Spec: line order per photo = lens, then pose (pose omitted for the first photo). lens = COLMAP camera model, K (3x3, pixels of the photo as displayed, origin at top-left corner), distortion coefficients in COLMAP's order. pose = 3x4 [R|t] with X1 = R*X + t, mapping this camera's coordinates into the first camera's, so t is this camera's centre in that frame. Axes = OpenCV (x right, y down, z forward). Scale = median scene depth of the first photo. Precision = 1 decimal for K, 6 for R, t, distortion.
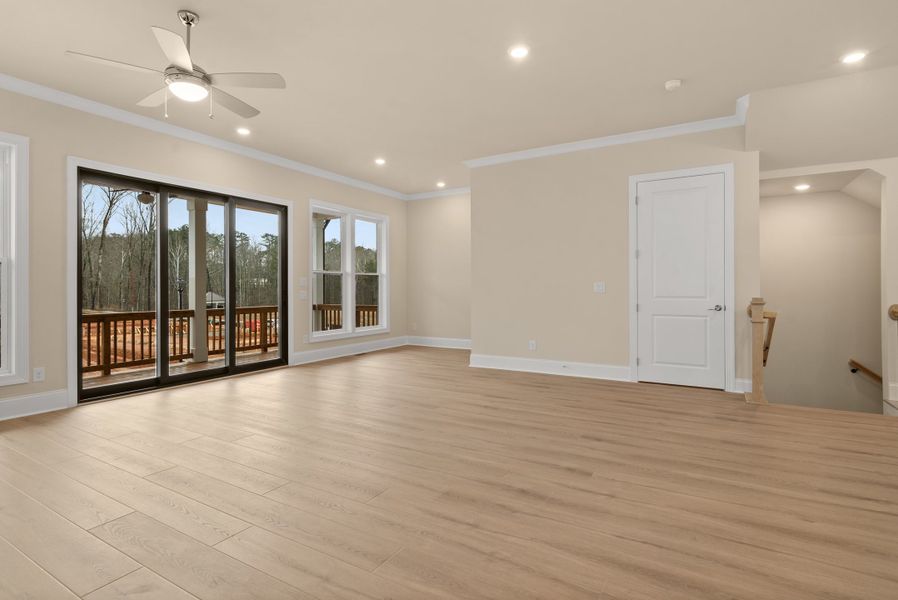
lens RADIAL K [[448.3, 0, 442.2], [0, 448.3, 290.2], [0, 0, 1]] dist [0.001160, 0.001345]
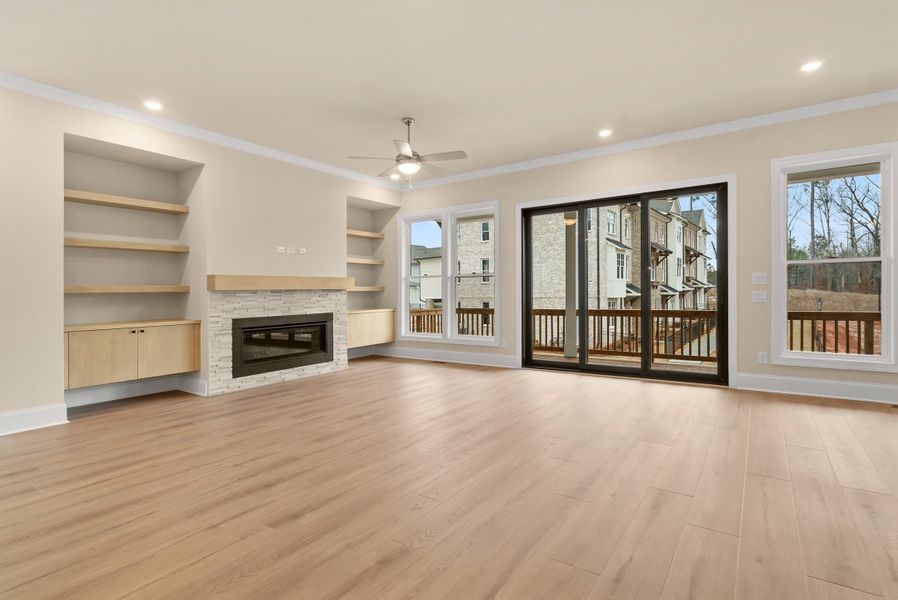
lens RADIAL K [[448.3, 0, 448.3], [0, 448.3, 287.7], [0, 0, 1]] dist [0.001160, 0.001345]
pose [[-0.066353, -0.005348, -0.997782, 0.671067], [0.009909, 0.999933, -0.006018, -0.005588], [0.997747, -0.010286, -0.066296, 0.827118]]
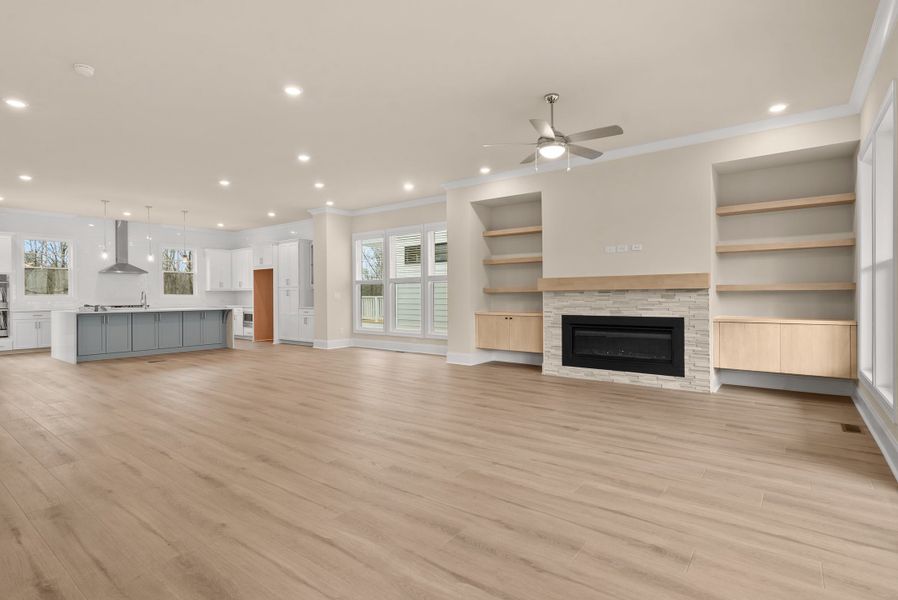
lens RADIAL K [[448.3, 0, 453.3], [0, 448.3, 297.4], [0, 0, 1]] dist [0.001160, 0.001345]
pose [[-0.995170, -0.004913, 0.098042, -0.298132], [-0.005471, 0.999970, -0.005428, 0.020305], [-0.098012, -0.005938, -0.995168, 1.611135]]
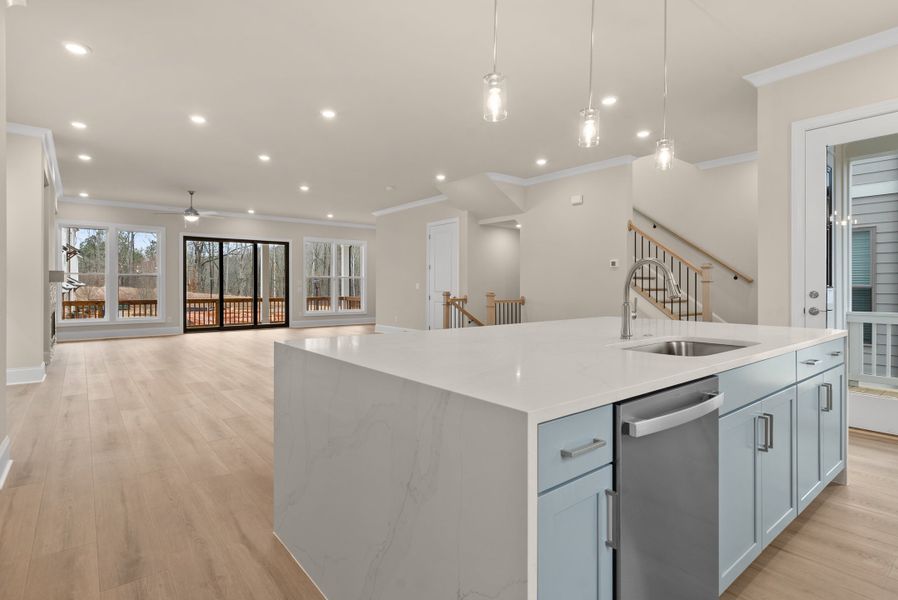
lens RADIAL K [[448.3, 0, 443.9], [0, 448.3, 291.7], [0, 0, 1]] dist [0.001160, 0.001345]
pose [[0.938402, 0.004027, -0.345521, 1.320195], [-0.002295, 0.999983, 0.005422, 0.009237], [0.345537, -0.004295, 0.938395, -0.777718]]
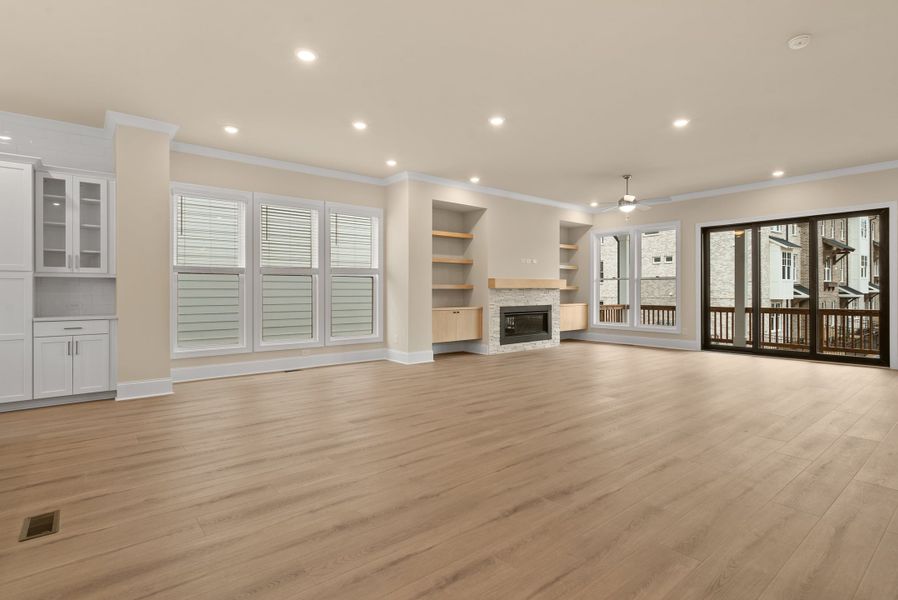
lens RADIAL K [[448.3, 0, 455.7], [0, 448.3, 281.7], [0, 0, 1]] dist [0.001160, 0.001345]
pose [[-0.326838, -0.016523, -0.944936, 1.337372], [-0.001258, 0.999854, -0.017048, -0.006970], [0.945079, -0.004383, -0.326811, 0.602427]]
